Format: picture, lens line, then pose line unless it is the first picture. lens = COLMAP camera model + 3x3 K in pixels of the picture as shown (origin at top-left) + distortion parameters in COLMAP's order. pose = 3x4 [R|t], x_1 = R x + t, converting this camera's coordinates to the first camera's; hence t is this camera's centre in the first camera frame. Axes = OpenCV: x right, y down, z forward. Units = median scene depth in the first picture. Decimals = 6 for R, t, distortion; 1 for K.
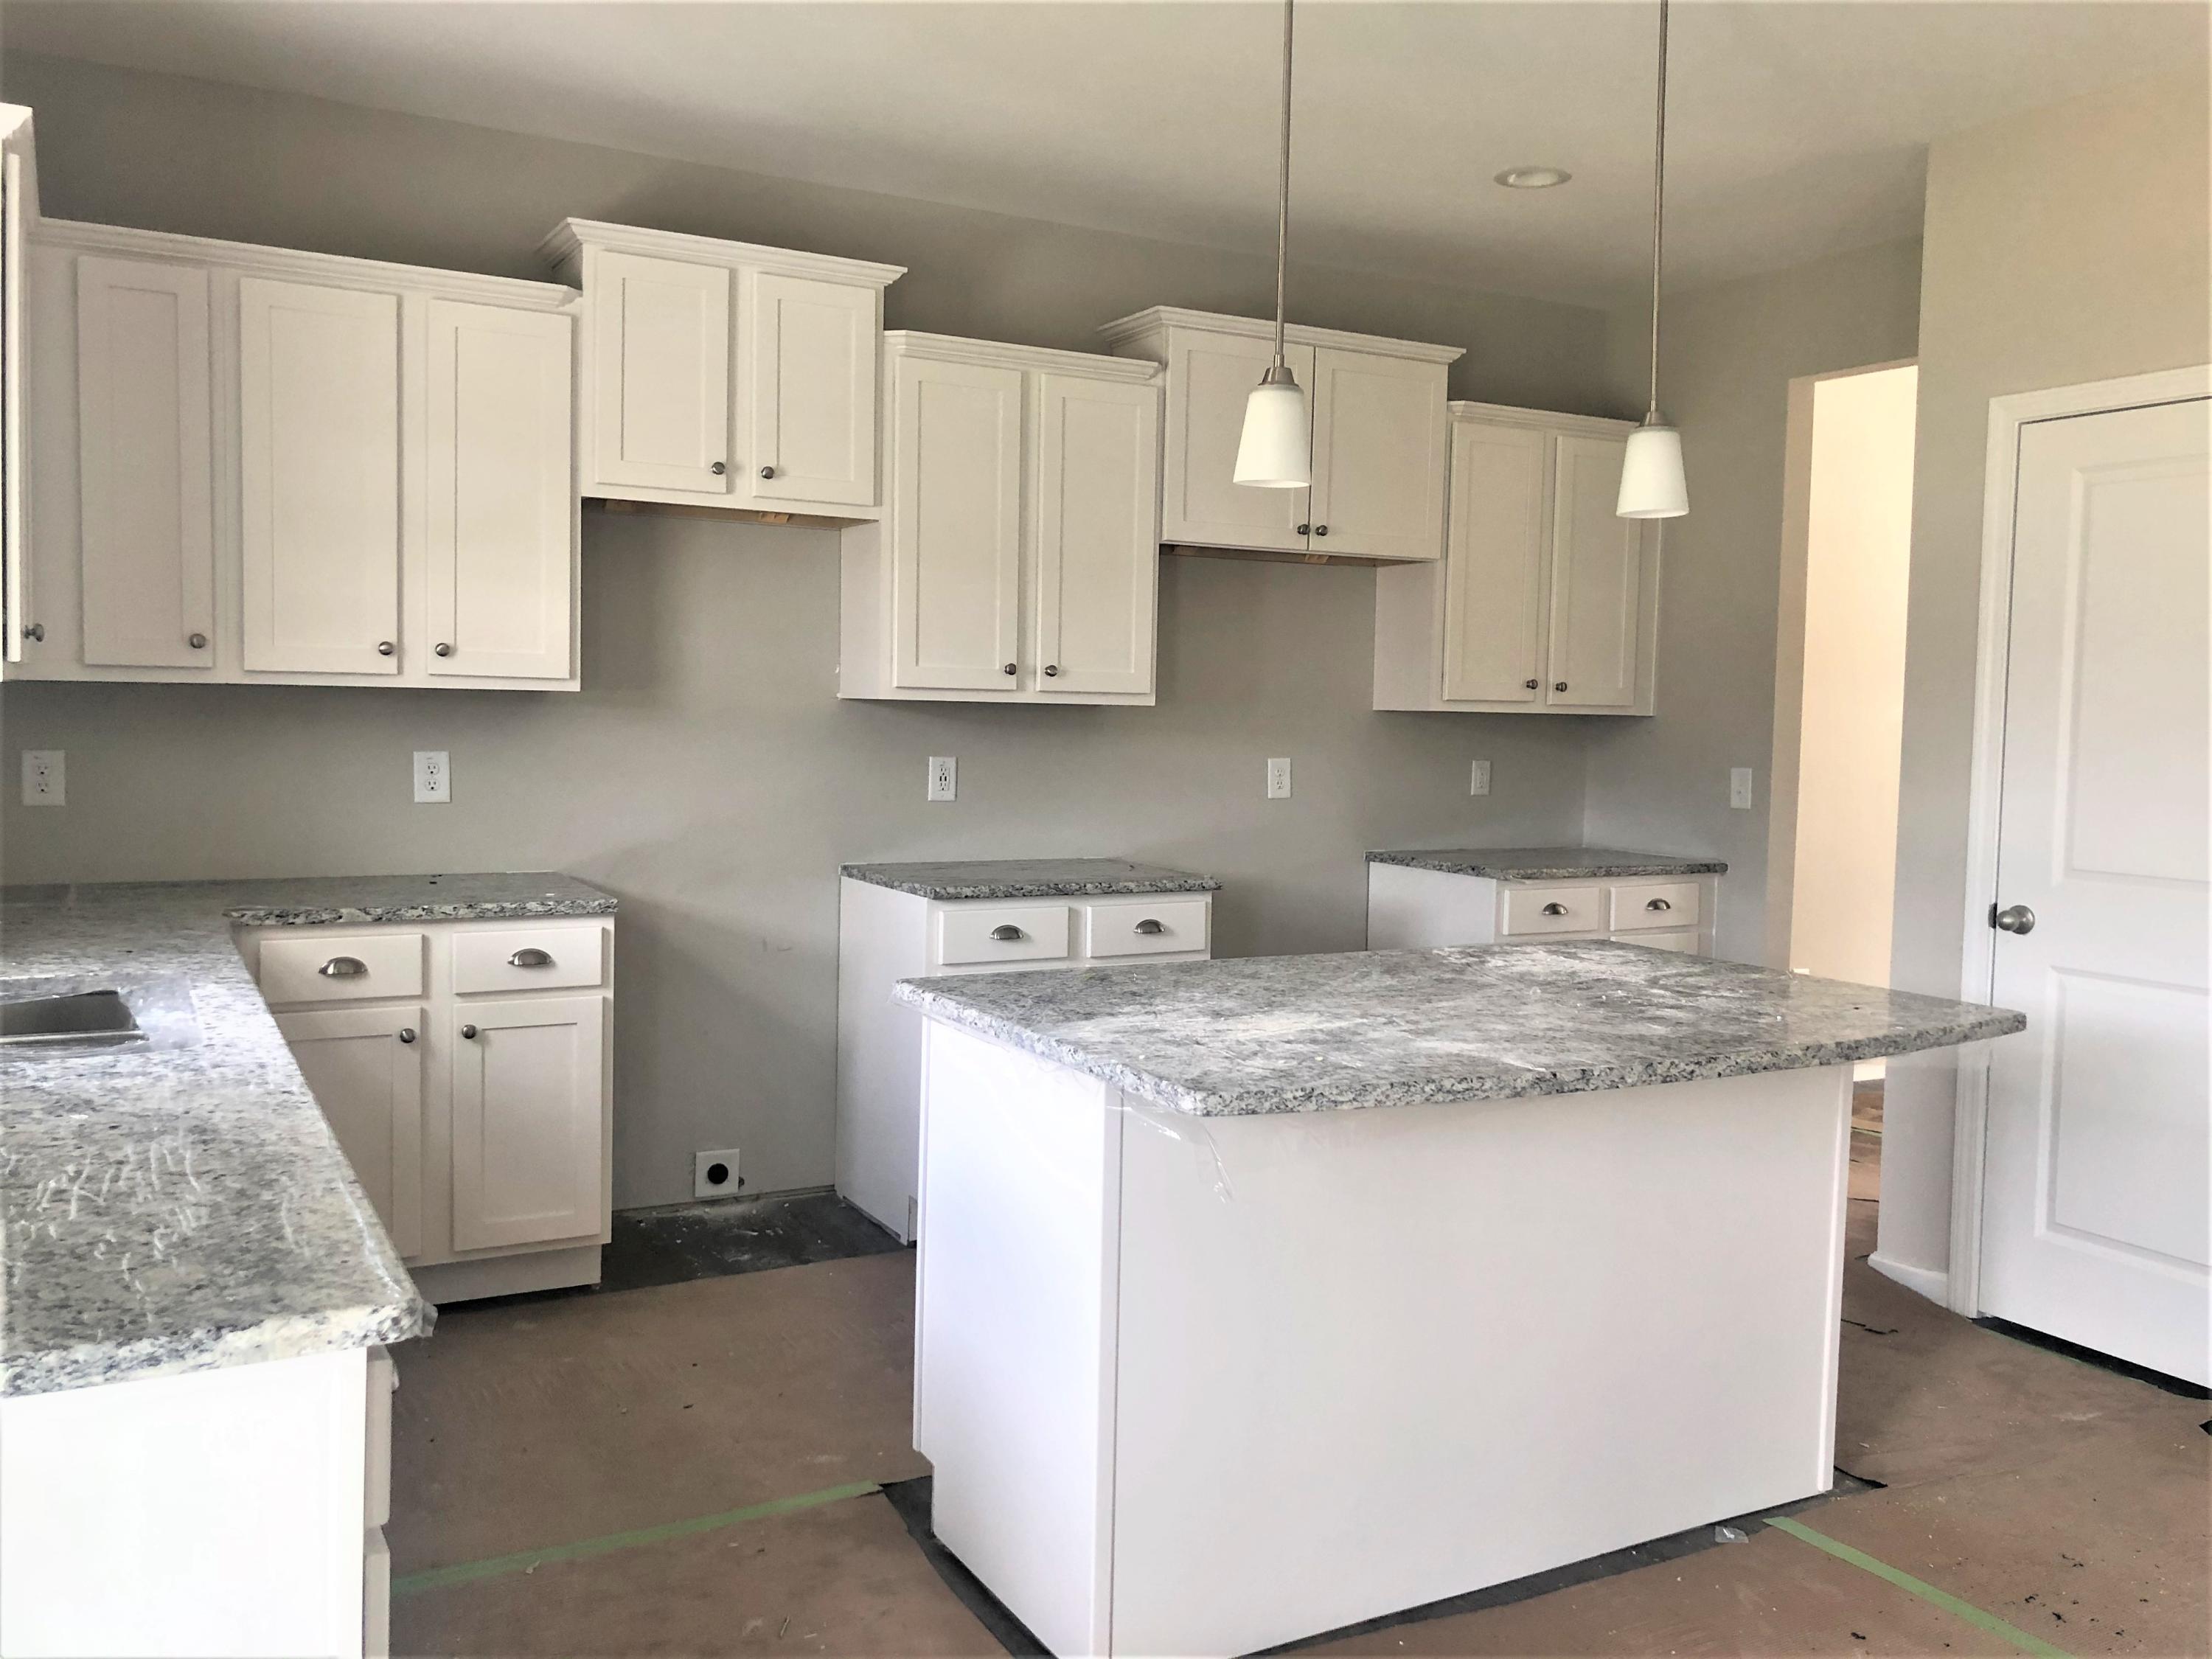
lens RADIAL K [[1815.2, 0, 1066.9], [0, 1815.2, 823.8], [0, 0, 1]] dist [0.049847, -0.009737]
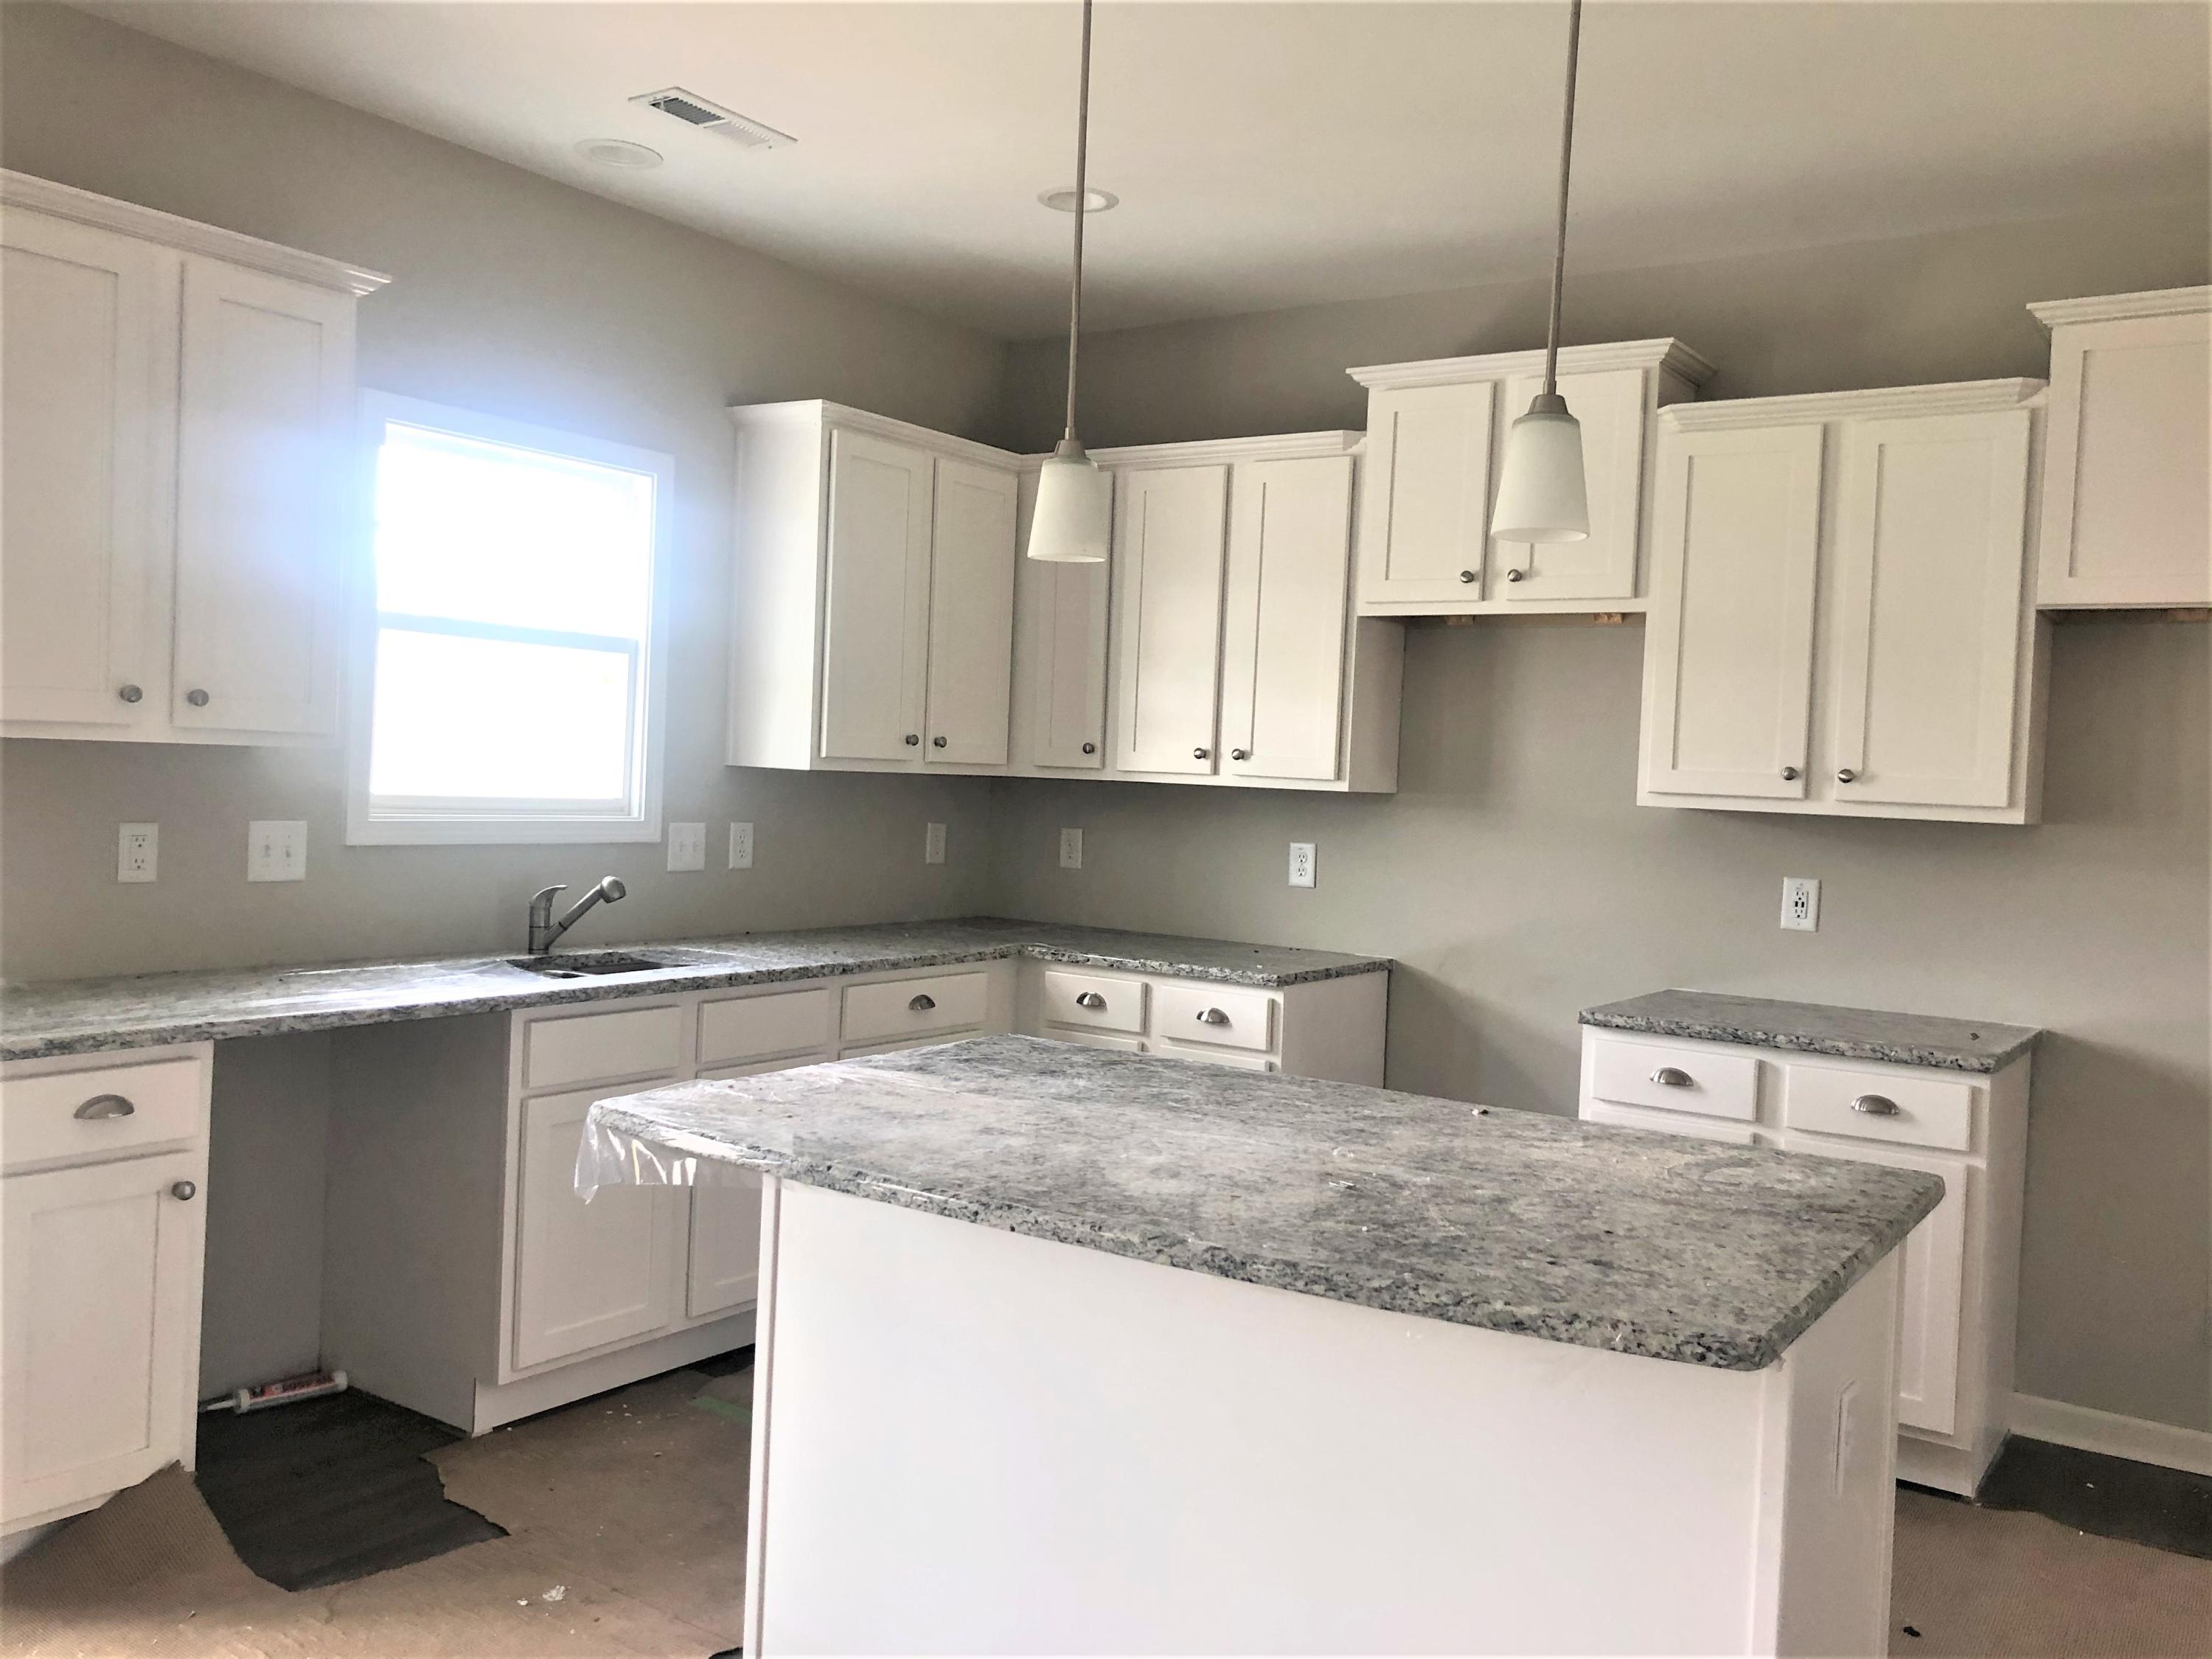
lens RADIAL K [[1815.2, 0, 1066.9], [0, 1815.2, 823.8], [0, 0, 1]] dist [0.049847, -0.009737]
pose [[0.442068, 0.022593, -0.896697, 0.629200], [-0.098838, 0.994822, -0.023661, -0.010397], [0.891520, 0.099087, 0.442012, 0.359810]]
